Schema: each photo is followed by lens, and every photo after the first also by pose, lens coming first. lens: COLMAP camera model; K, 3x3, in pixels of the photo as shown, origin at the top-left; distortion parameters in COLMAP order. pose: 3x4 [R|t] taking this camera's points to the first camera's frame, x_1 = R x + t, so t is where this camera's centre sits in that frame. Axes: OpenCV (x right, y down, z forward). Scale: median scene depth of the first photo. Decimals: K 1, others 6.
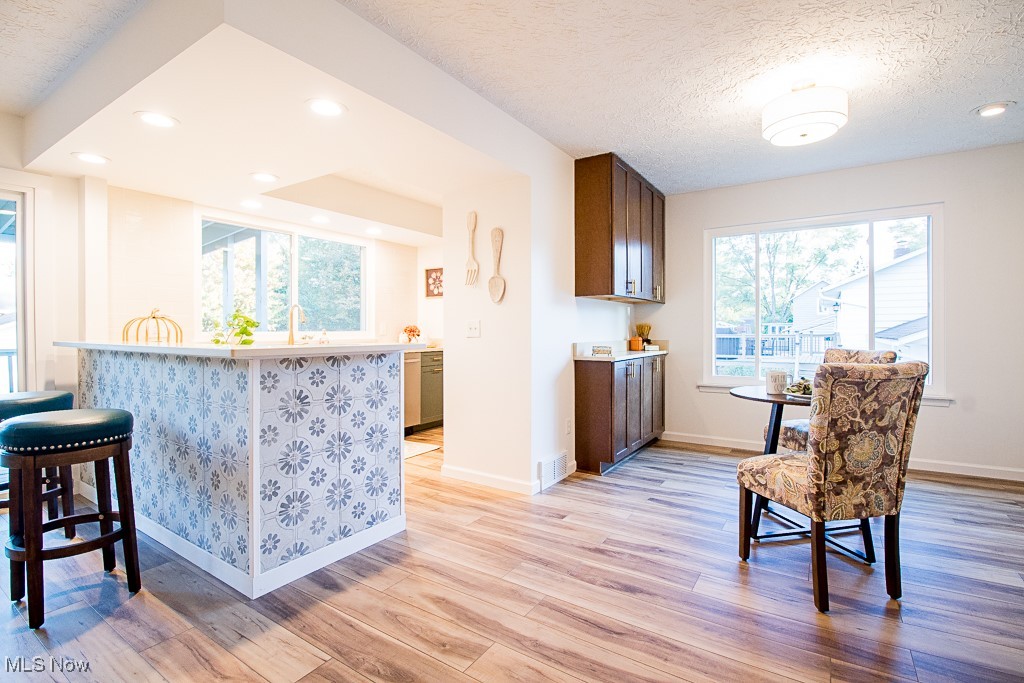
lens RADIAL K [[477.8, 0, 513.4], [0, 477.8, 337.2], [0, 0, 1]] dist [0.000096, -0.000051]
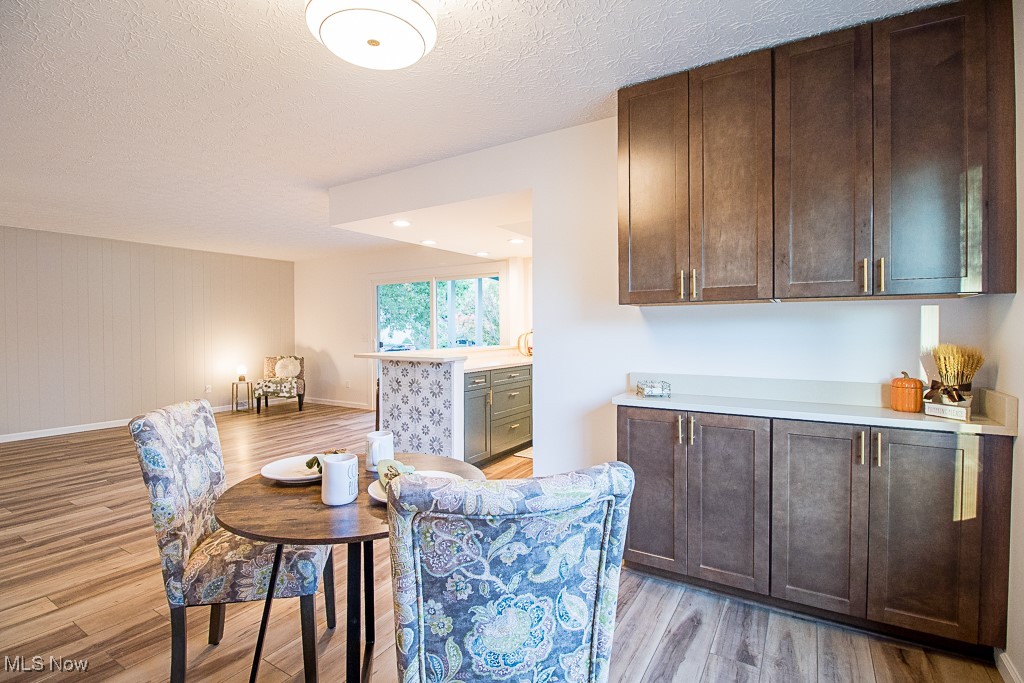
lens RADIAL K [[477.8, 0, 513.7], [0, 477.8, 338.1], [0, 0, 1]] dist [0.000096, -0.000051]
pose [[0.023879, 0.022124, -0.999470, 1.360272], [-0.007273, 0.999732, 0.021956, -0.085717], [0.999688, 0.006745, 0.024034, 1.316187]]
